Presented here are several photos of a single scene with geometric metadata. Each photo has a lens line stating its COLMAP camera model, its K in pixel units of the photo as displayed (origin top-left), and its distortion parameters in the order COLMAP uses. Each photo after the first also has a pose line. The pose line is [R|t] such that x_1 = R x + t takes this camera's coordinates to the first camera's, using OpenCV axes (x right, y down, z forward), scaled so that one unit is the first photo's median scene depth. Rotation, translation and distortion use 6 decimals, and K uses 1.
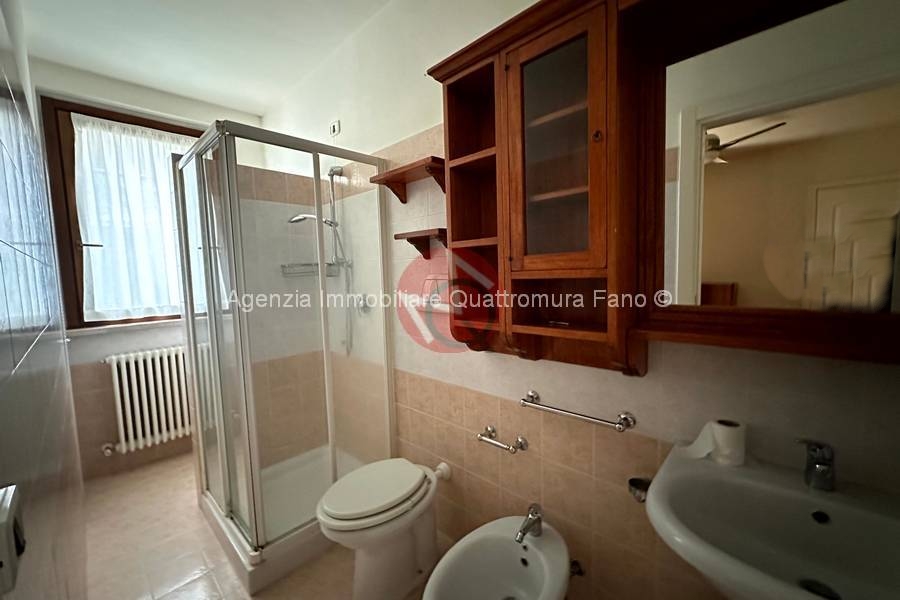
lens RADIAL K [[356.5, 0, 450.0], [0, 356.5, 300.0], [0, 0, 1]] dist [-0.000045, 0.000167]
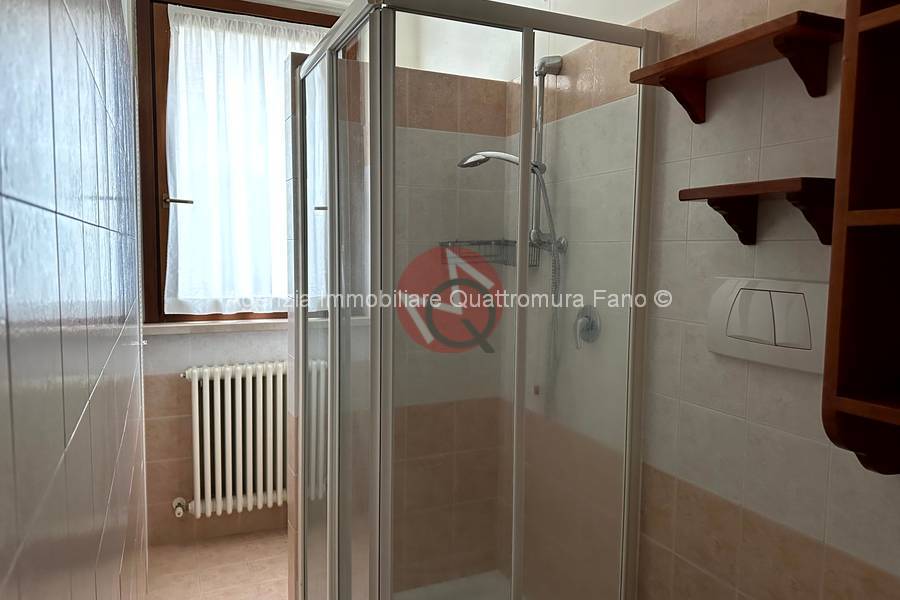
lens RADIAL K [[625.4, 0, 450.0], [0, 625.4, 300.0], [0, 0, 1]] dist [0.071259, -0.100029]
pose [[0.928263, 0.070022, -0.365273, -0.096043], [-0.068813, 0.997496, 0.016343, -0.024922], [0.365503, 0.009965, 0.930757, 0.089580]]
